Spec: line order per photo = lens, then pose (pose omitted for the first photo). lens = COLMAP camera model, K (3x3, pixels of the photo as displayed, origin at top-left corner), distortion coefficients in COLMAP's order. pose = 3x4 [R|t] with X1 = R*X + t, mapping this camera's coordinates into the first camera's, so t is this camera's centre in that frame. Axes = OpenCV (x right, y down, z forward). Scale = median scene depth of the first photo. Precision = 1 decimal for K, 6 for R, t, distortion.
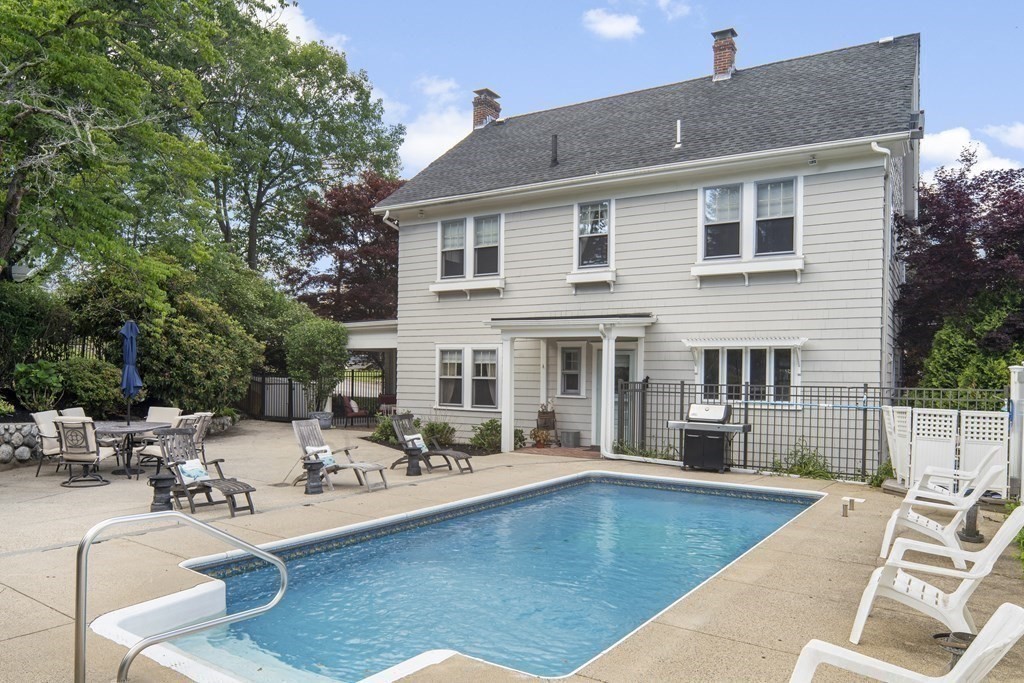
lens RADIAL K [[747.6, 0, 486.3], [0, 747.6, 365.2], [0, 0, 1]] dist [-0.008827, -0.007483]
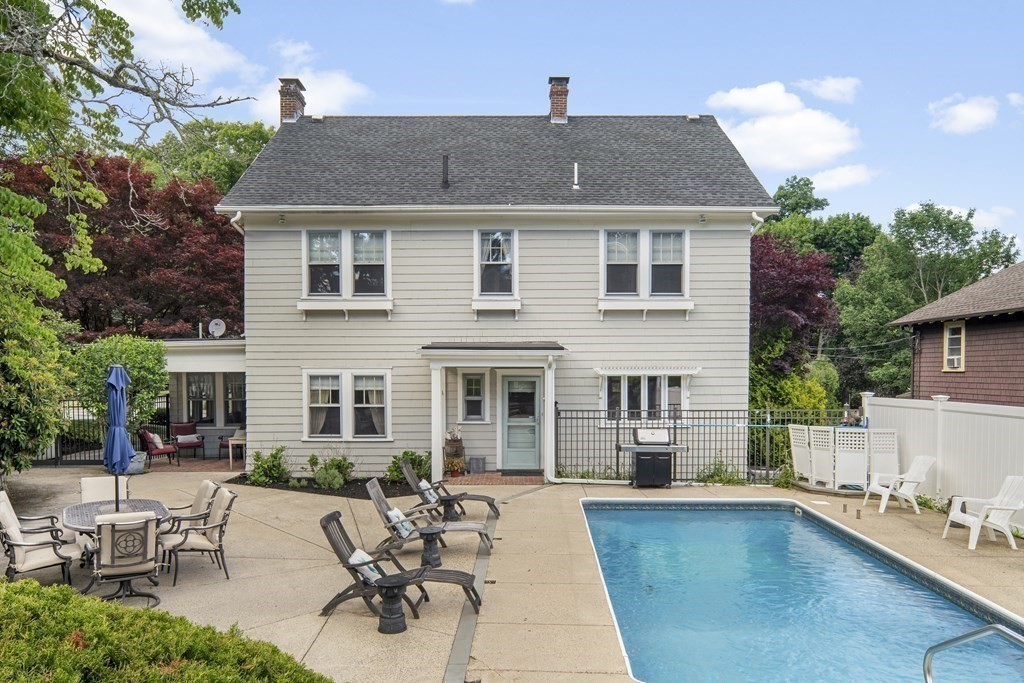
lens RADIAL K [[747.6, 0, 510.2], [0, 747.6, 379.3], [0, 0, 1]] dist [-0.008827, -0.007483]
pose [[0.832468, -0.021040, 0.553674, -0.415628], [0.006448, 0.999579, 0.028291, -0.045794], [-0.554036, -0.019981, 0.832253, 0.144331]]
